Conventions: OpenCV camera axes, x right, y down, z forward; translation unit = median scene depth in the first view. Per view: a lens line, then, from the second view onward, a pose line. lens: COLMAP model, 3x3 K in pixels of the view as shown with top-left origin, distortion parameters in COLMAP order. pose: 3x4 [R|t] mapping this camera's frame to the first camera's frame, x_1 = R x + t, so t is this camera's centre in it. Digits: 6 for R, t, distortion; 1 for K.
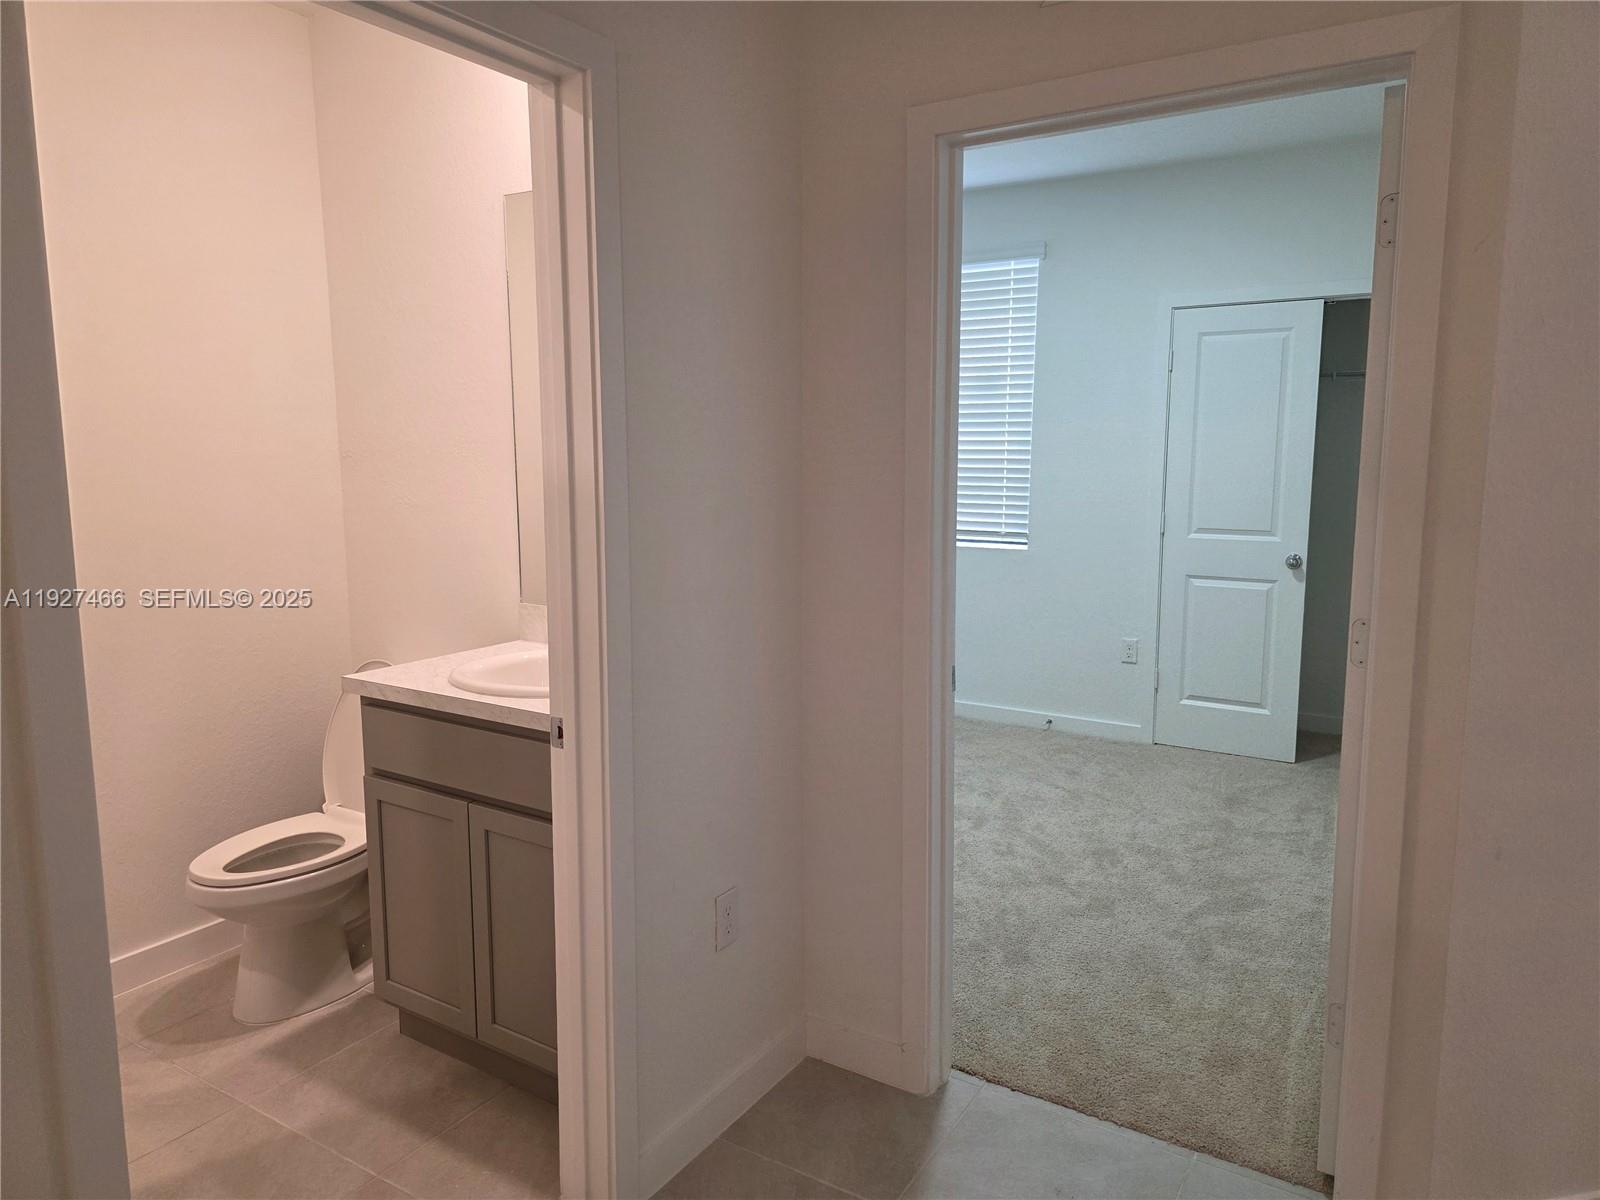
lens RADIAL K [[1073.0, 0, 793.3], [0, 1073.0, 589.2], [0, 0, 1]] dist [0.055012, -0.047563]
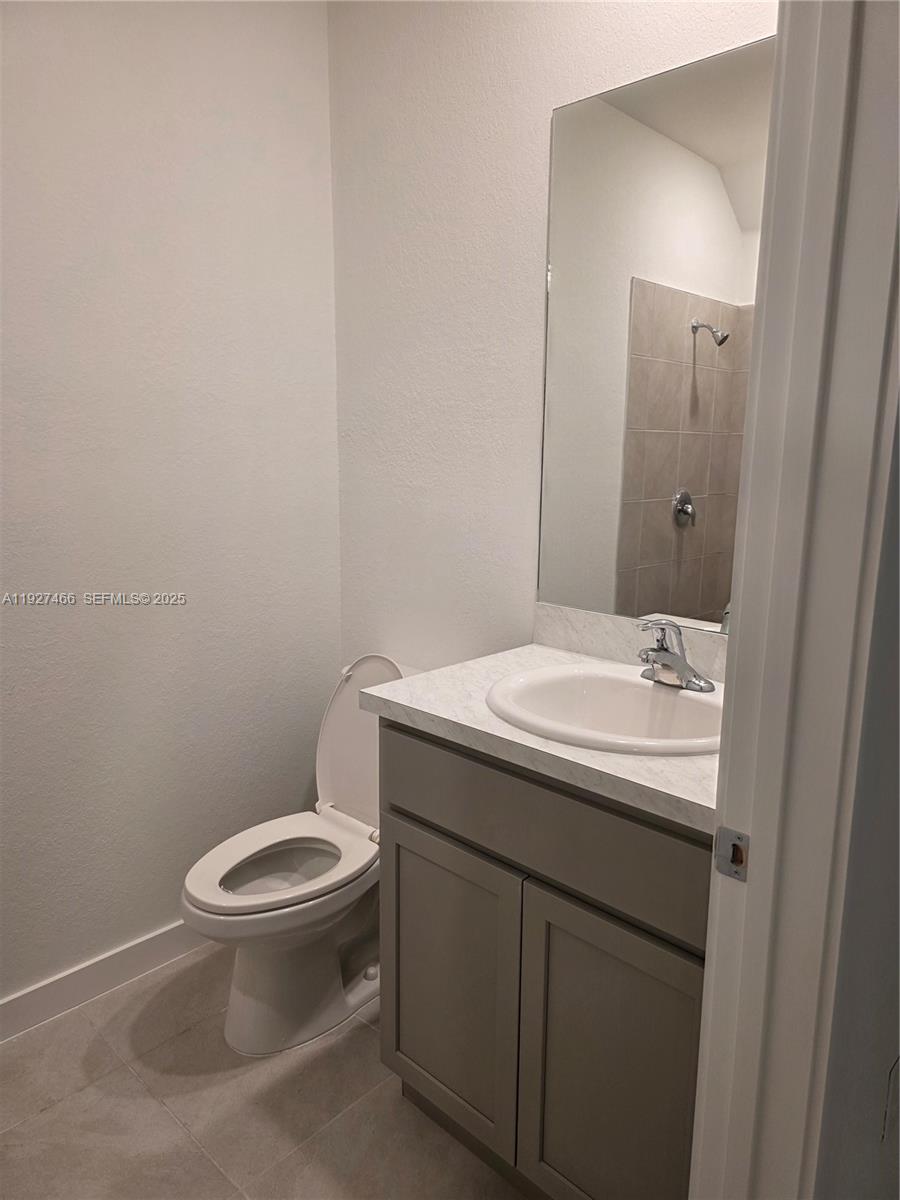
lens RADIAL K [[804.8, 0, 455.6], [0, 804.8, 599.4], [0, 0, 1]] dist [0.055012, -0.047563]
pose [[0.981462, 0.049699, -0.185101, -0.225962], [-0.040822, 0.997840, 0.051469, -0.023101], [0.187260, -0.042958, 0.981371, 0.396896]]
